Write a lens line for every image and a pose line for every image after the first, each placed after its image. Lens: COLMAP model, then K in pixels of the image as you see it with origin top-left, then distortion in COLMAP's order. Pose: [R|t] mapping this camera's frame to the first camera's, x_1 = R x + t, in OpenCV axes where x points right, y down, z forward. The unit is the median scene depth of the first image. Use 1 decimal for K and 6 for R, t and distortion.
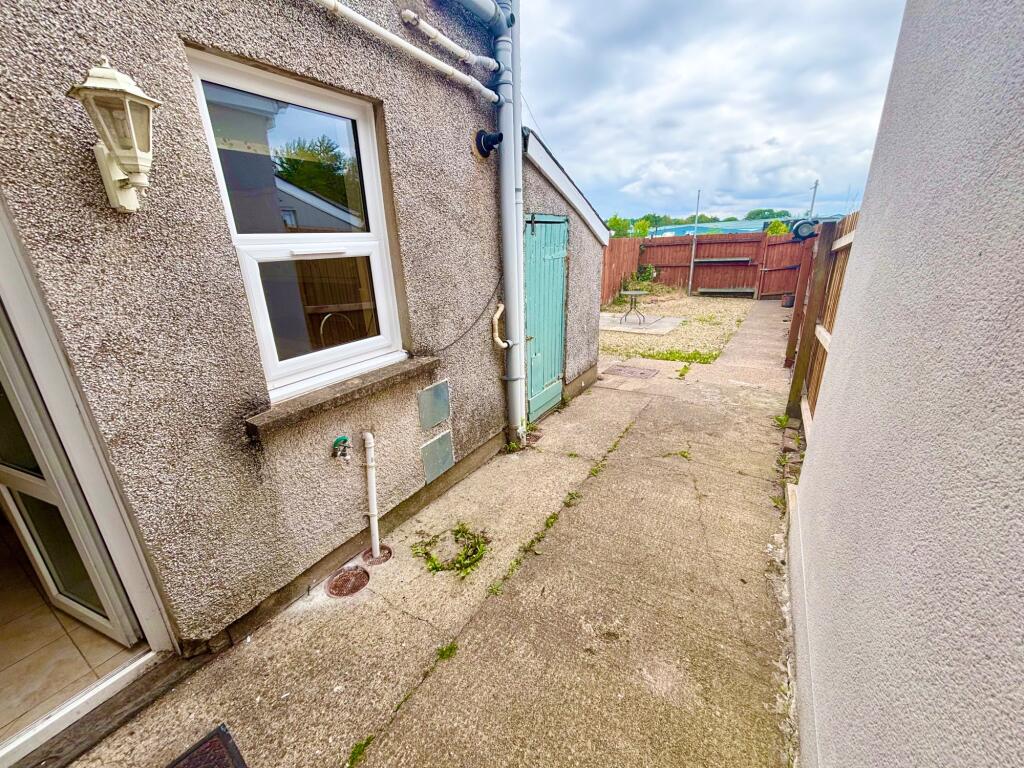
lens RADIAL K [[414.3, 0, 511.6], [0, 414.3, 382.9], [0, 0, 1]] dist [0.001607, -0.001113]
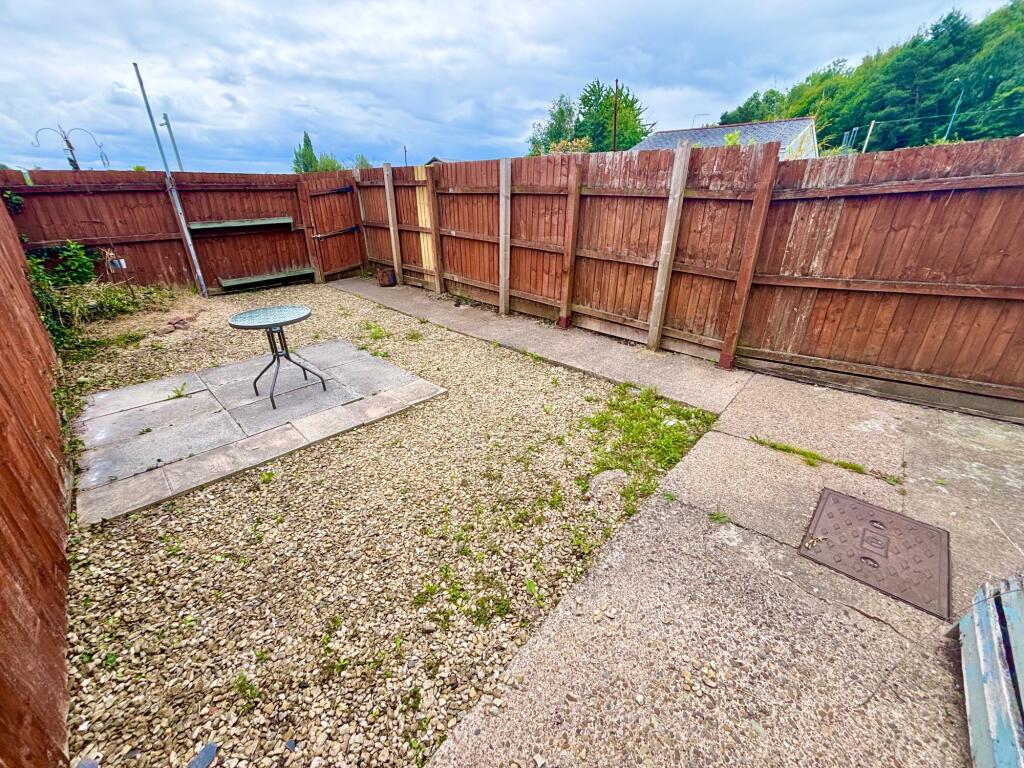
lens RADIAL K [[414.3, 0, 510.5], [0, 414.3, 384.9], [0, 0, 1]] dist [0.001607, -0.001113]
pose [[0.187096, -0.380557, 0.905633, -0.005225], [0.318770, 0.895544, 0.310462, -0.164201], [-0.929183, 0.230602, 0.288863, 0.567092]]
